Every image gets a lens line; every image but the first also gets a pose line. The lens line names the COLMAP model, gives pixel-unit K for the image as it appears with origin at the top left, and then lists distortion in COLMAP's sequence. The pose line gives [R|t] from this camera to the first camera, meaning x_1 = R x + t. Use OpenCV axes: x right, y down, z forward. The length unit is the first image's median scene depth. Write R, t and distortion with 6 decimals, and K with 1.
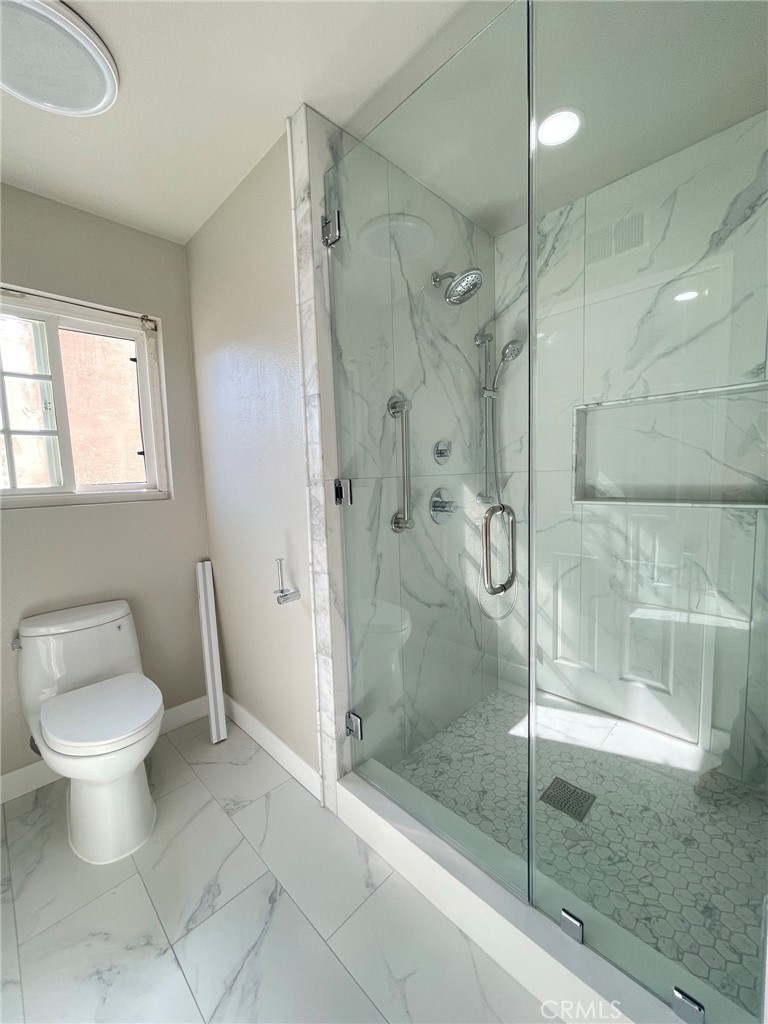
lens RADIAL K [[412.1, 0, 383.9], [0, 412.1, 514.3], [0, 0, 1]] dist [-0.003712, 0.001280]
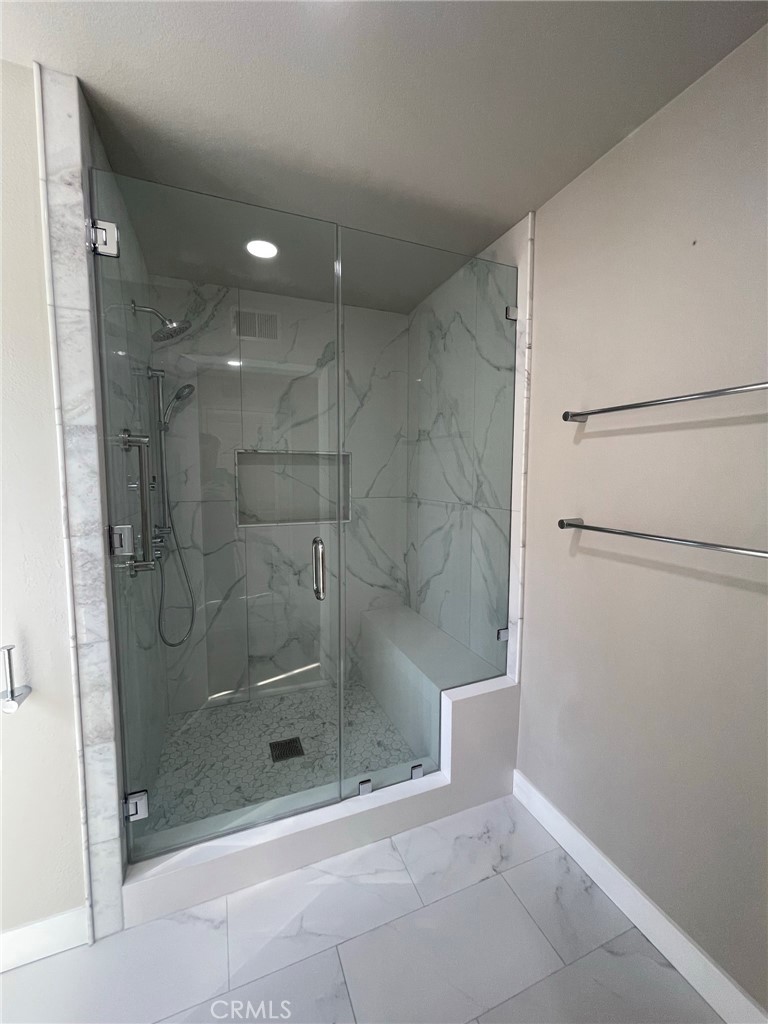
lens RADIAL K [[412.1, 0, 382.3], [0, 412.1, 509.6], [0, 0, 1]] dist [-0.003712, 0.001280]
pose [[0.395816, -0.046623, 0.917146, -0.646293], [0.075086, 0.997010, 0.018278, -0.089812], [-0.915255, 0.061630, 0.398133, 0.141836]]
